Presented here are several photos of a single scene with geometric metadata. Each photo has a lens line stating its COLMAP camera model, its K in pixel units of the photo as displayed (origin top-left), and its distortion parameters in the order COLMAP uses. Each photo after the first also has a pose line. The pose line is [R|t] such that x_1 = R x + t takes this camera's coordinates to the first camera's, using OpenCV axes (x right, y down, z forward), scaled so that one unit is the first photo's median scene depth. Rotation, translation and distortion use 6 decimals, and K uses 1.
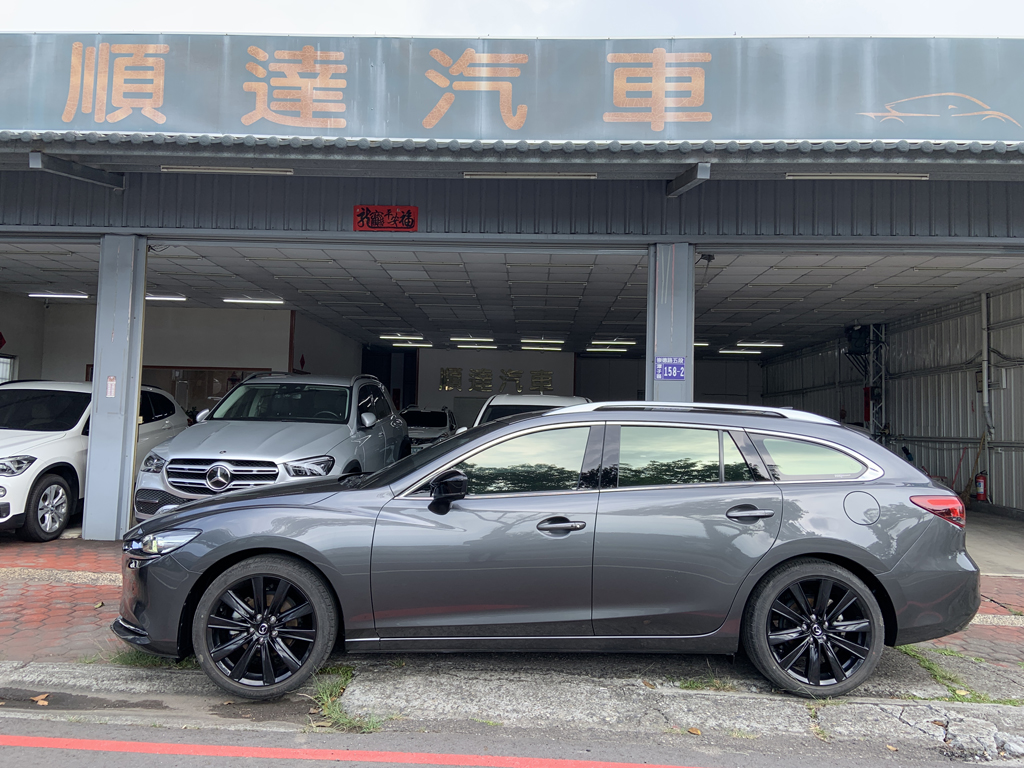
lens RADIAL K [[799.4, 0, 503.1], [0, 799.4, 386.1], [0, 0, 1]] dist [0.082722, -0.053320]
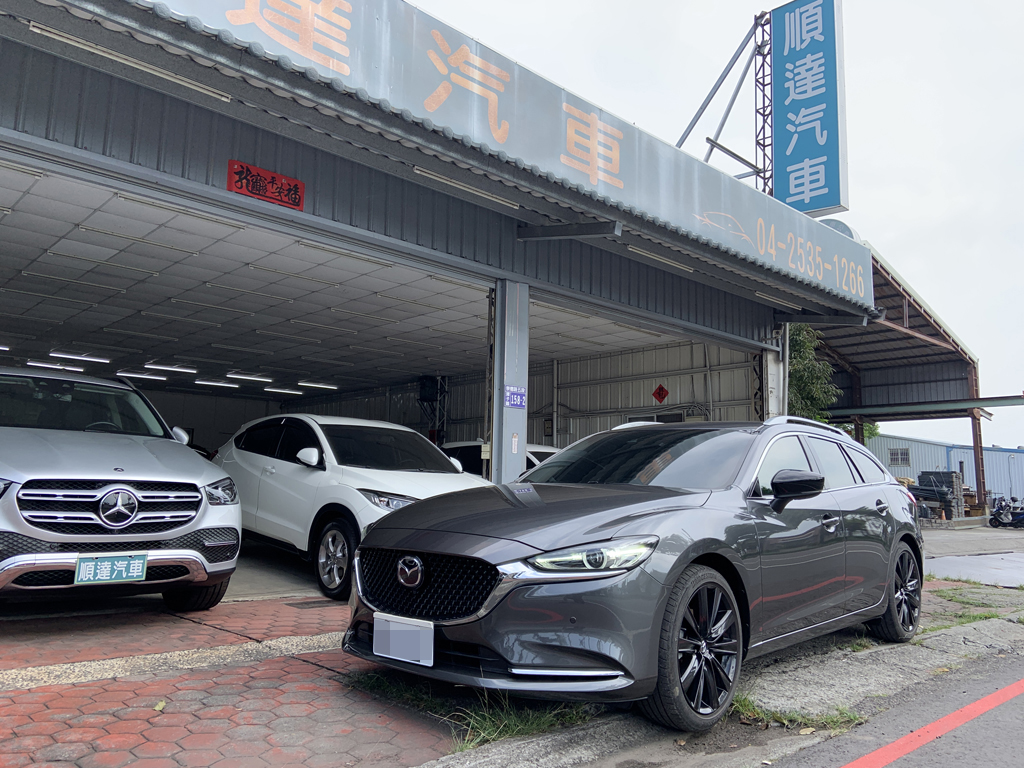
lens RADIAL K [[799.4, 0, 508.0], [0, 799.4, 378.9], [0, 0, 1]] dist [0.082722, -0.053320]
pose [[0.682253, 0.093323, 0.725136, -0.629398], [-0.040721, 0.995131, -0.089758, 0.055013], [-0.729981, 0.031709, 0.682731, 0.308655]]
